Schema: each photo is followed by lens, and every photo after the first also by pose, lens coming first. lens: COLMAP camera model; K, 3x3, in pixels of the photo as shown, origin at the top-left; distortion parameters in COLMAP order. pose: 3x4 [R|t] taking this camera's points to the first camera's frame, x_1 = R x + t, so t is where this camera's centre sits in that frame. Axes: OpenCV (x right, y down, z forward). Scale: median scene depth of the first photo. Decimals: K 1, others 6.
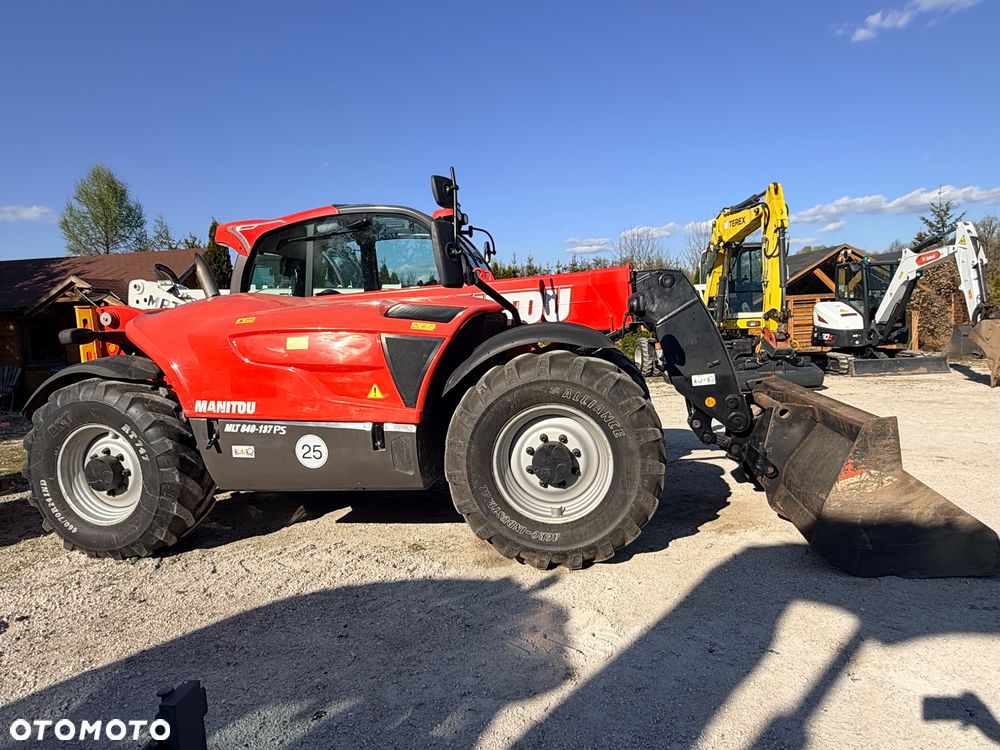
lens RADIAL K [[634.0, 0, 504.1], [0, 634.0, 380.2], [0, 0, 1]] dist [-0.006202, 0.002361]
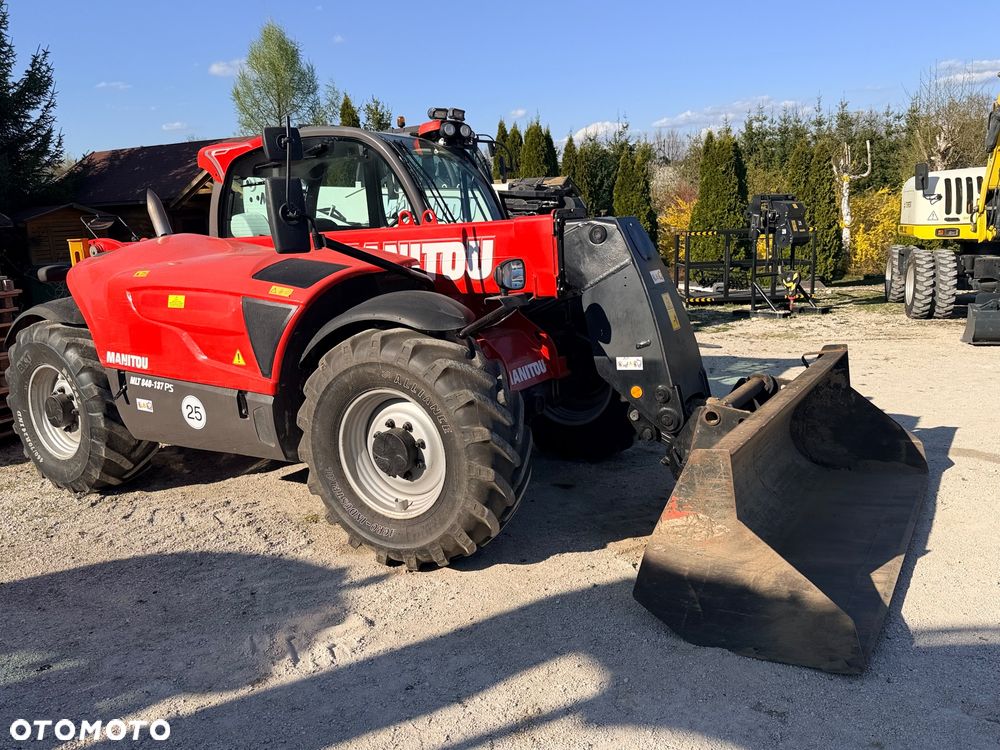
lens RADIAL K [[813.1, 0, 500.2], [0, 813.1, 379.6], [0, 0, 1]] dist [0.150372, -0.289881]
pose [[0.933103, 0.079691, -0.350669, 0.580007], [-0.032811, 0.989936, 0.137661, -0.128452], [0.358110, -0.116946, 0.926326, -0.008824]]
